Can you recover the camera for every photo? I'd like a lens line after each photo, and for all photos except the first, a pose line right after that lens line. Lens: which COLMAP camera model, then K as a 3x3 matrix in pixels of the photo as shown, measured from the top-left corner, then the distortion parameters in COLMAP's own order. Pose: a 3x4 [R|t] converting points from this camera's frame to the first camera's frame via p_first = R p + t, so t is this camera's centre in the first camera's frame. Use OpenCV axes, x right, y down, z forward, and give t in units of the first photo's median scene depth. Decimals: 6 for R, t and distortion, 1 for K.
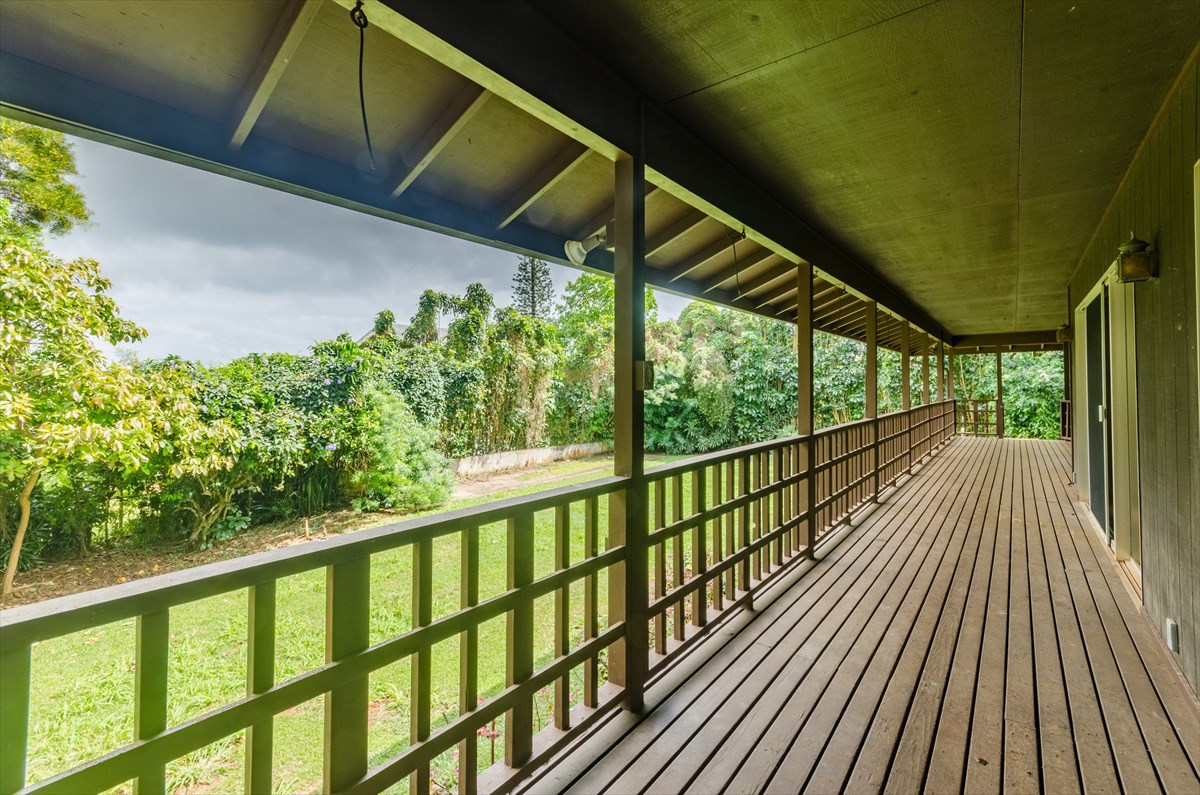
lens RADIAL K [[544.6, 0, 620.7], [0, 544.6, 367.0], [0, 0, 1]] dist [0.005700, 0.000803]
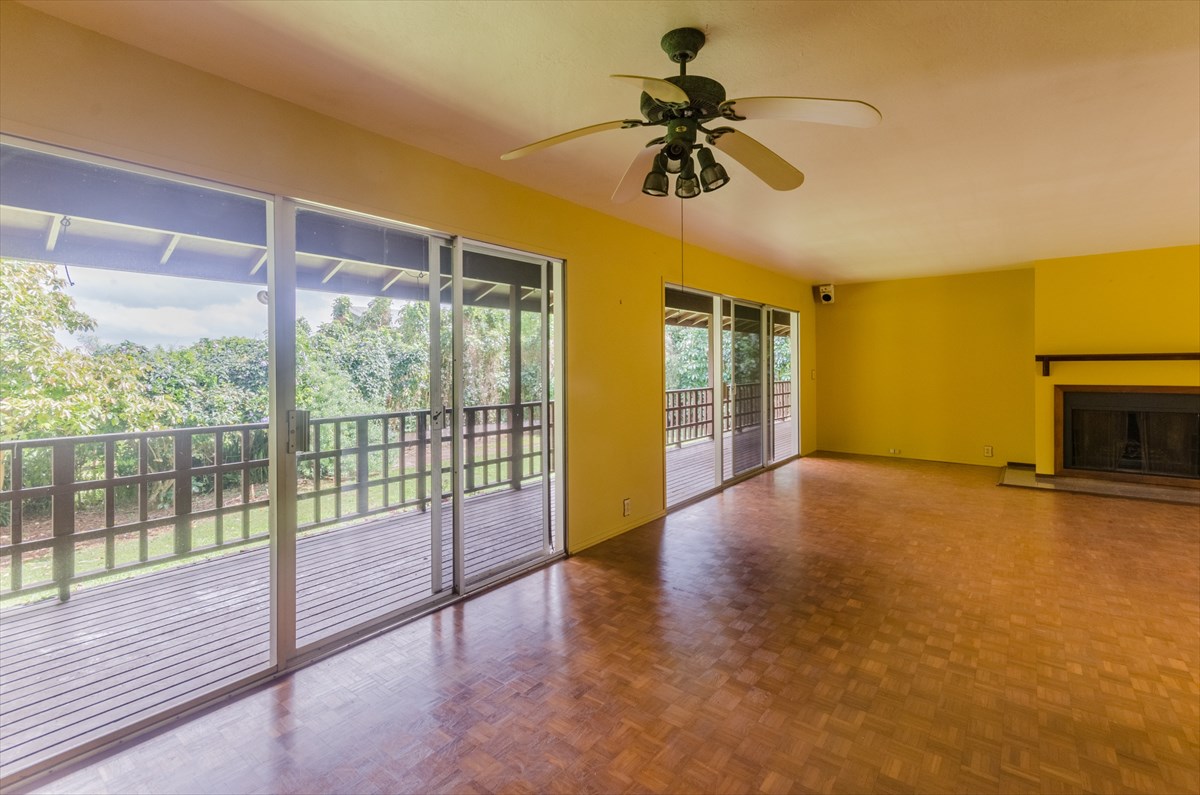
lens RADIAL K [[544.6, 0, 609.7], [0, 544.6, 361.7], [0, 0, 1]] dist [0.005700, 0.000803]
pose [[0.999990, -0.003854, -0.002234, 0.210678], [0.003915, 0.999605, 0.027840, -0.006546], [0.002126, -0.027849, 0.999610, -0.161232]]
